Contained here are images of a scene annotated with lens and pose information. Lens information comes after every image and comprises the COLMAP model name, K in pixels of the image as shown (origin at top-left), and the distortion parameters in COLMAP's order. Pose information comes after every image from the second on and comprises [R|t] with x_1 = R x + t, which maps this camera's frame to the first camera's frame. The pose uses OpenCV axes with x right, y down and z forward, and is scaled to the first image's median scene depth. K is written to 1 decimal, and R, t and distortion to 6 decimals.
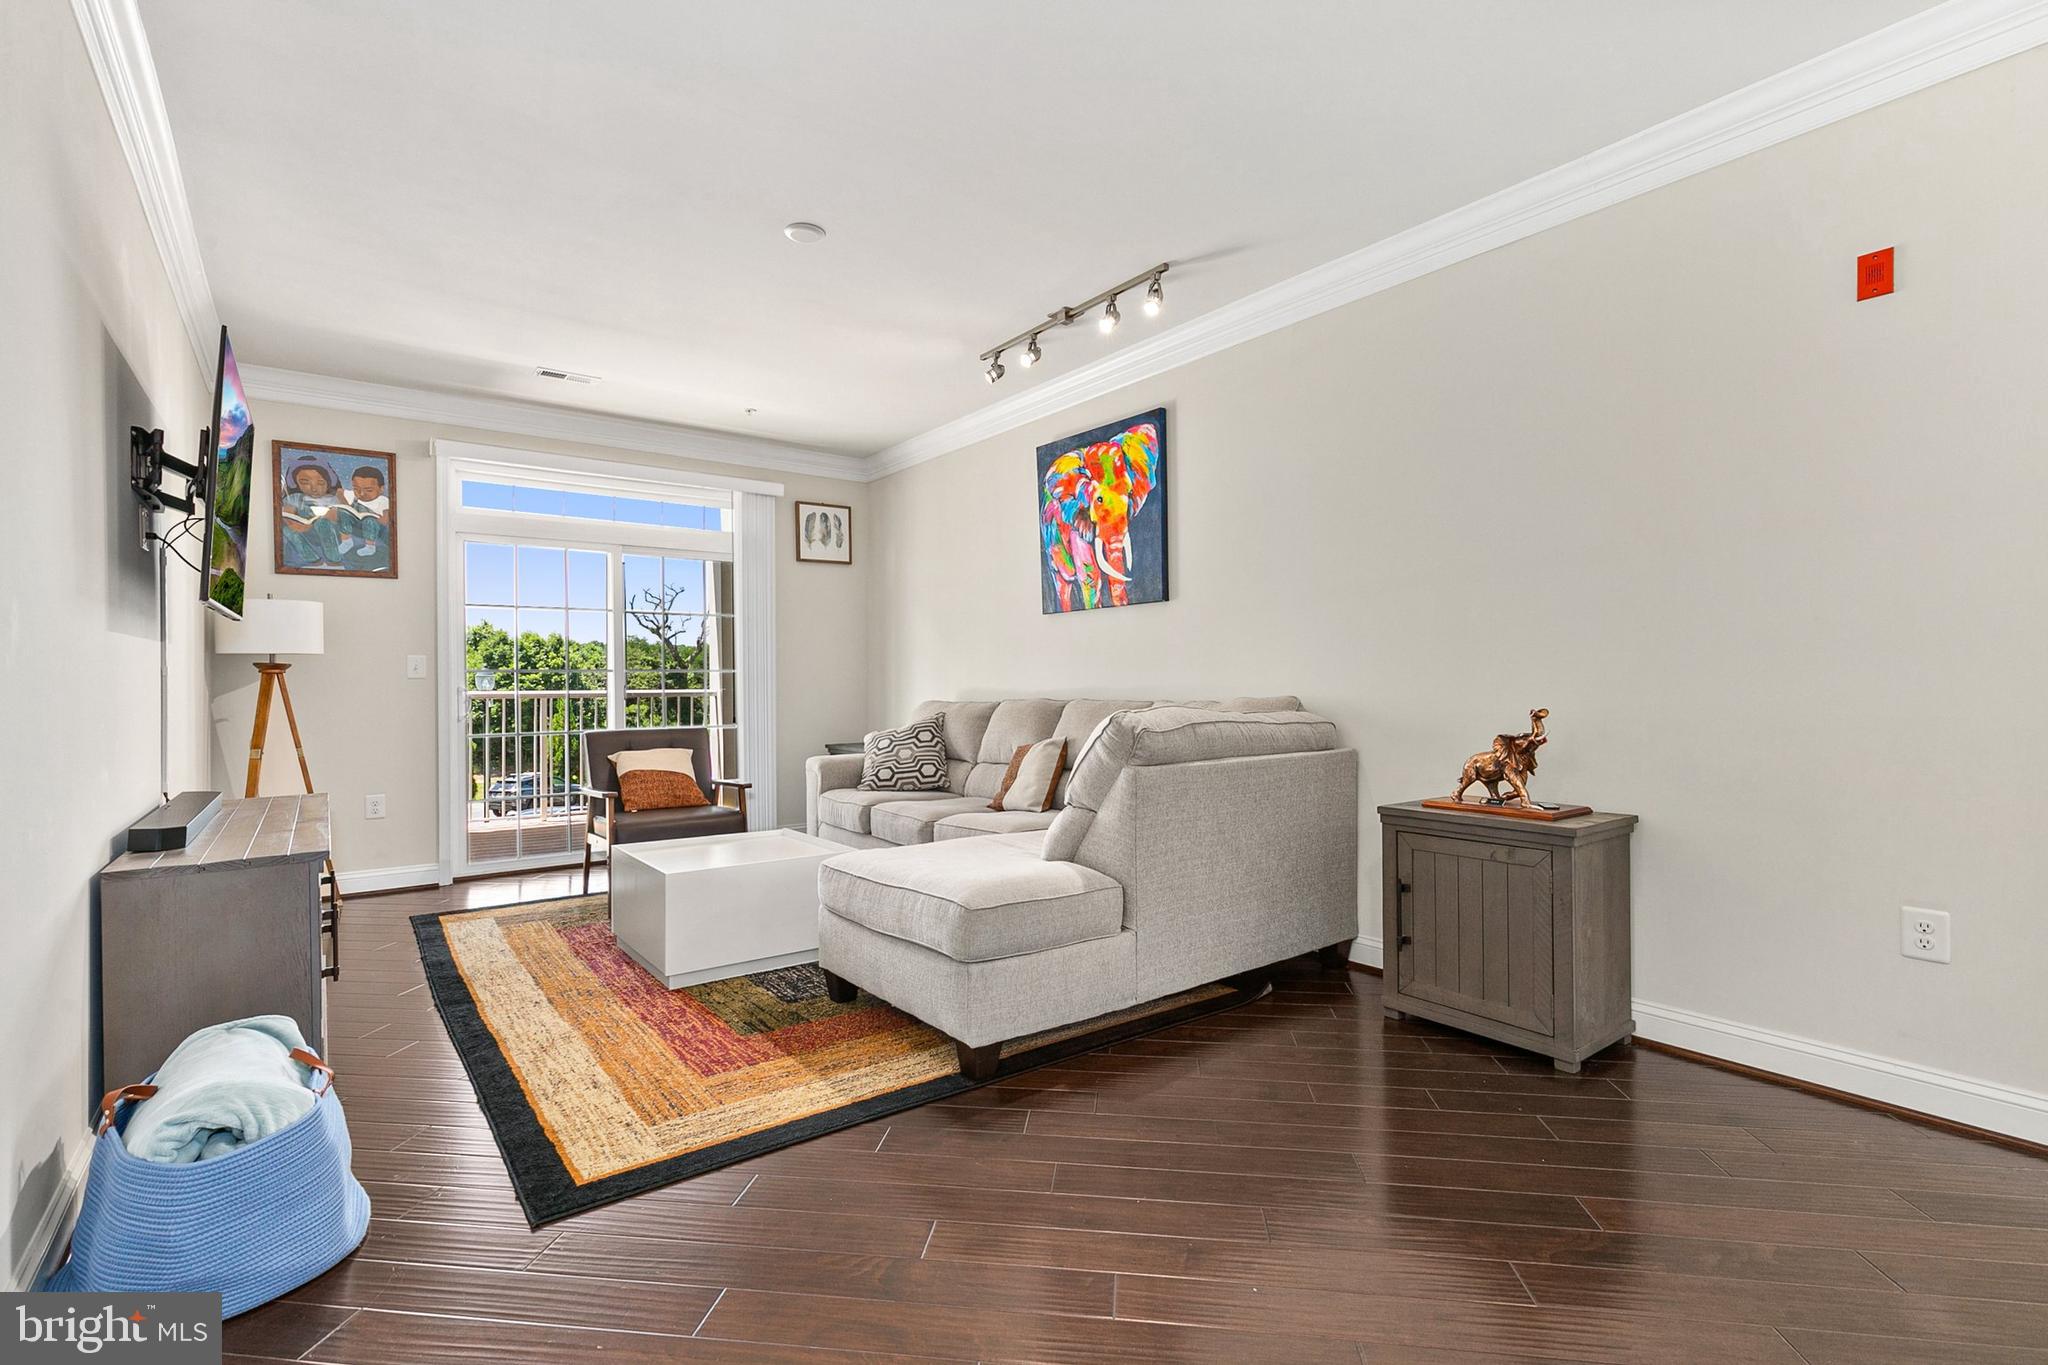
lens RADIAL K [[932.4, 0, 1036.1], [0, 932.4, 702.9], [0, 0, 1]] dist [0.006074, -0.002330]
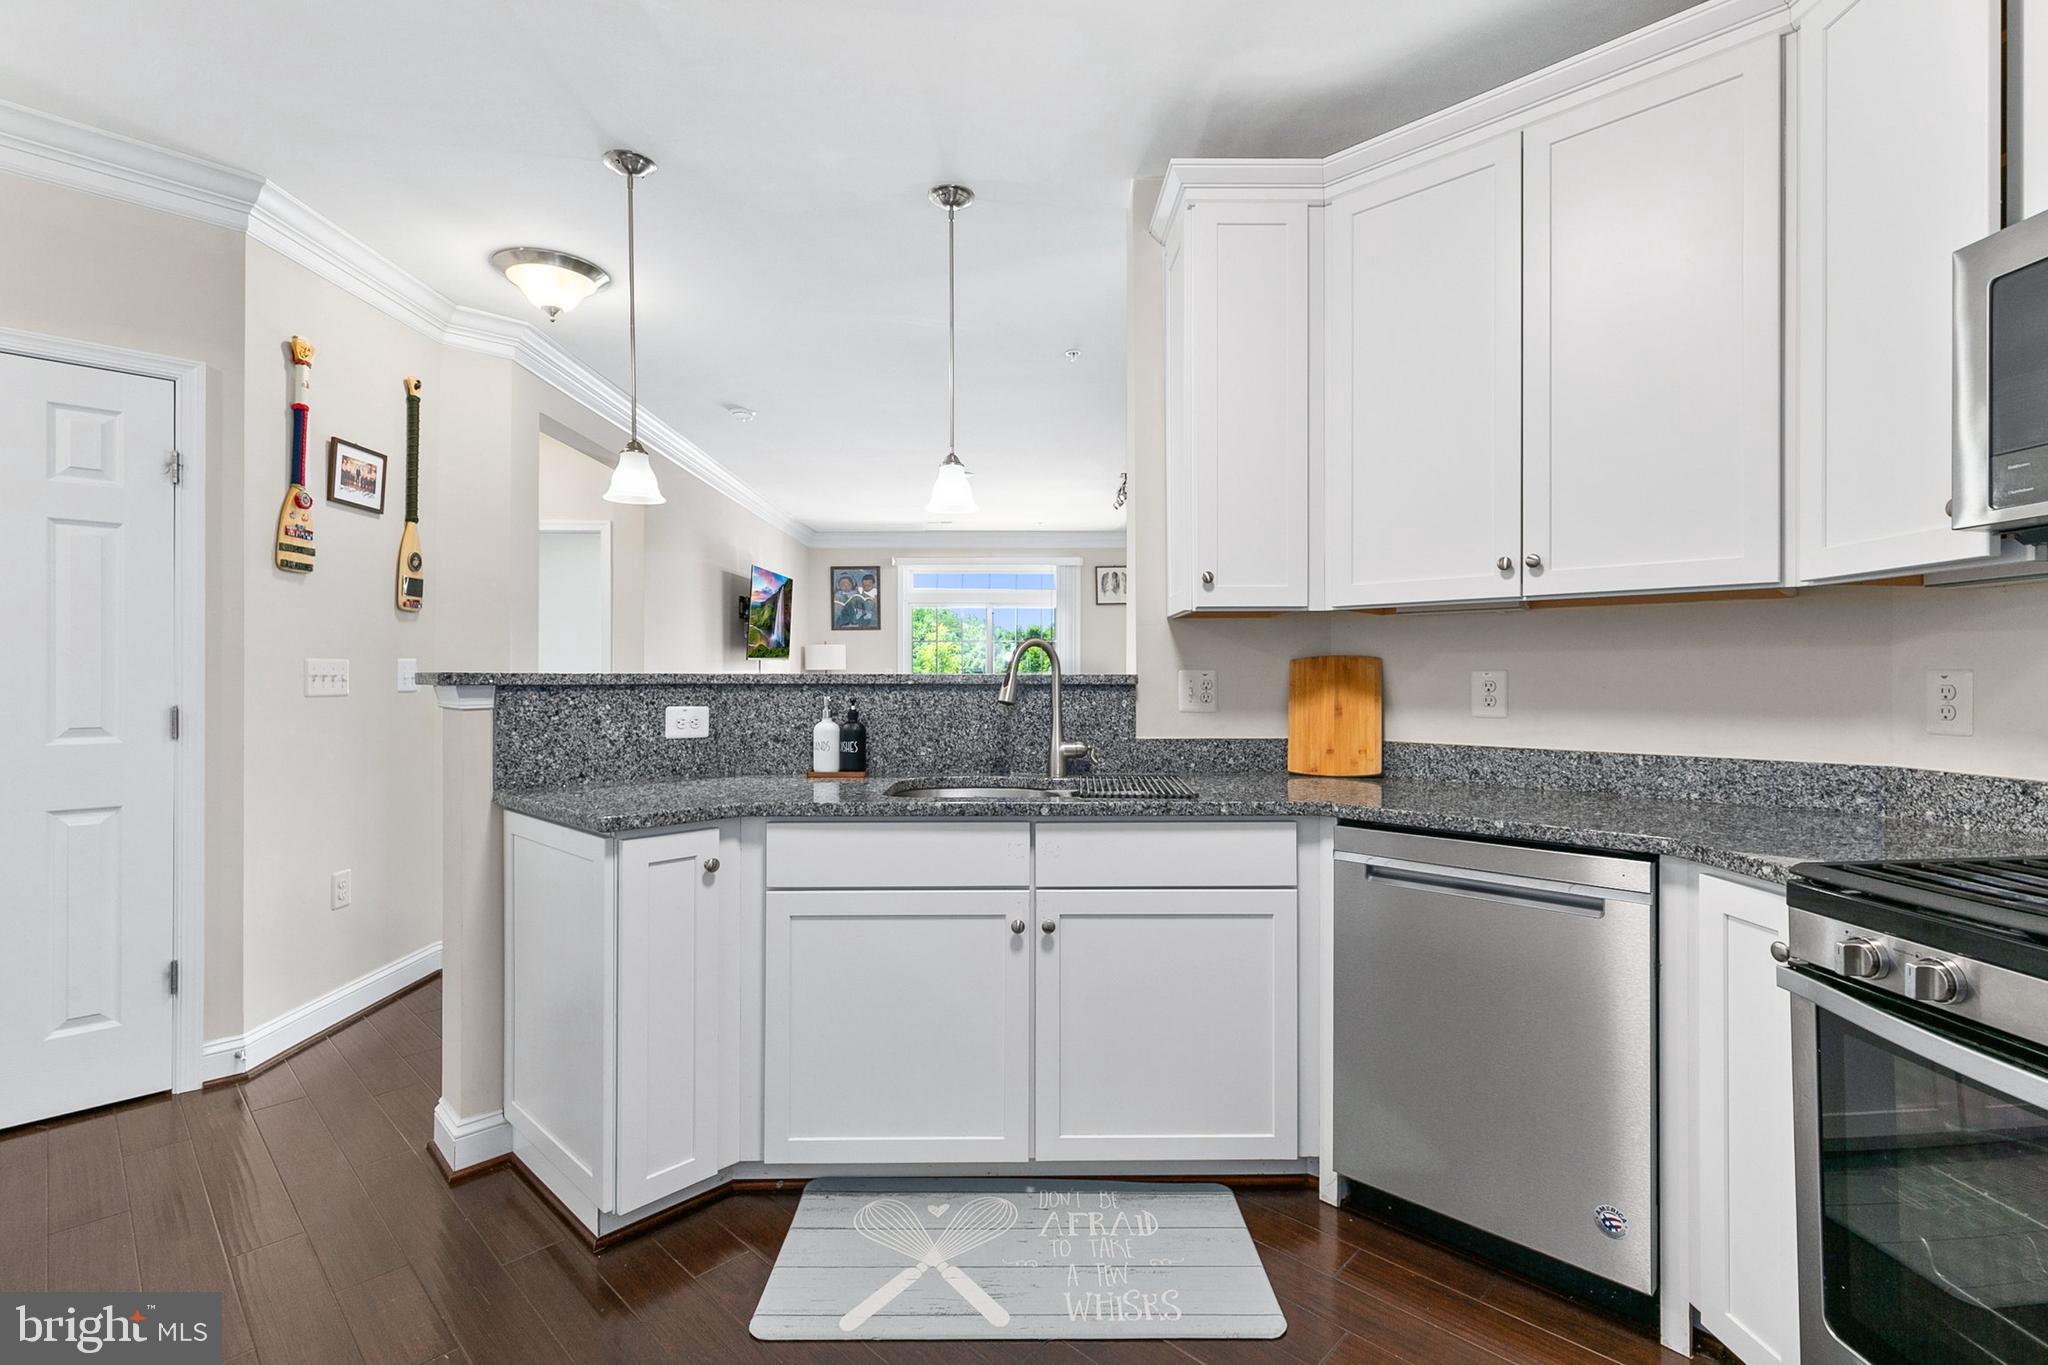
lens RADIAL K [[932.4, 0, 1016.6], [0, 932.4, 676.2], [0, 0, 1]] dist [0.006074, -0.002330]
pose [[0.798288, 0.010014, -0.602192, 0.762583], [-0.017702, 0.999820, -0.006840, -0.029539], [0.602015, 0.016120, 0.798322, -0.407344]]
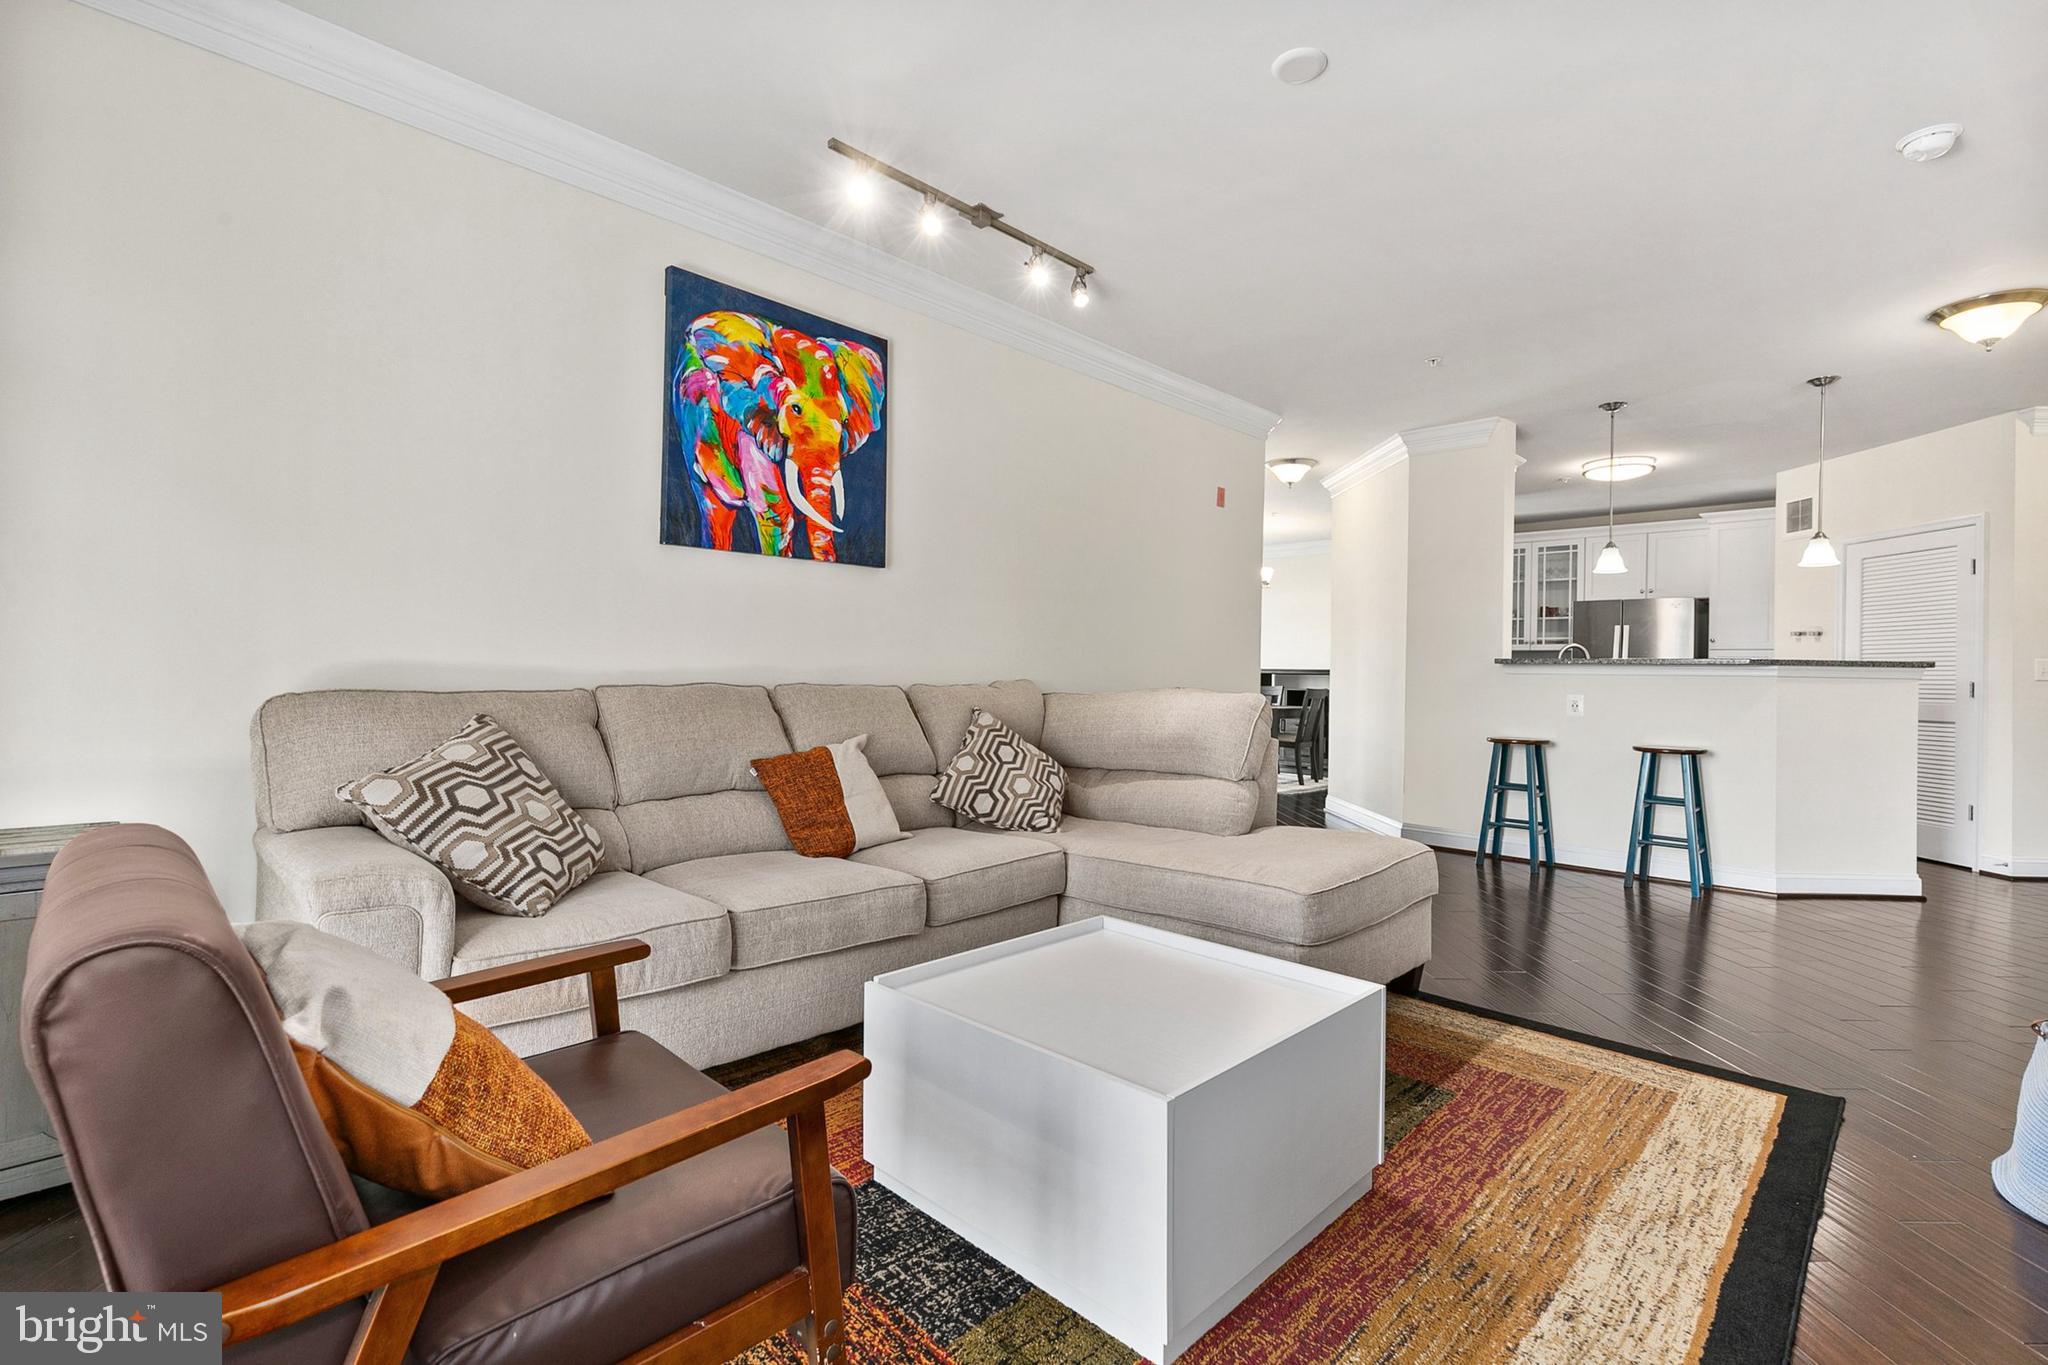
lens RADIAL K [[932.4, 0, 1008.5], [0, 932.4, 673.0], [0, 0, 1]] dist [0.006074, -0.002330]
pose [[-0.128766, 0.007270, 0.991648, -0.665154], [-0.001809, 0.999970, -0.007565, -0.006537], [-0.991673, -0.002768, -0.128749, 0.916803]]
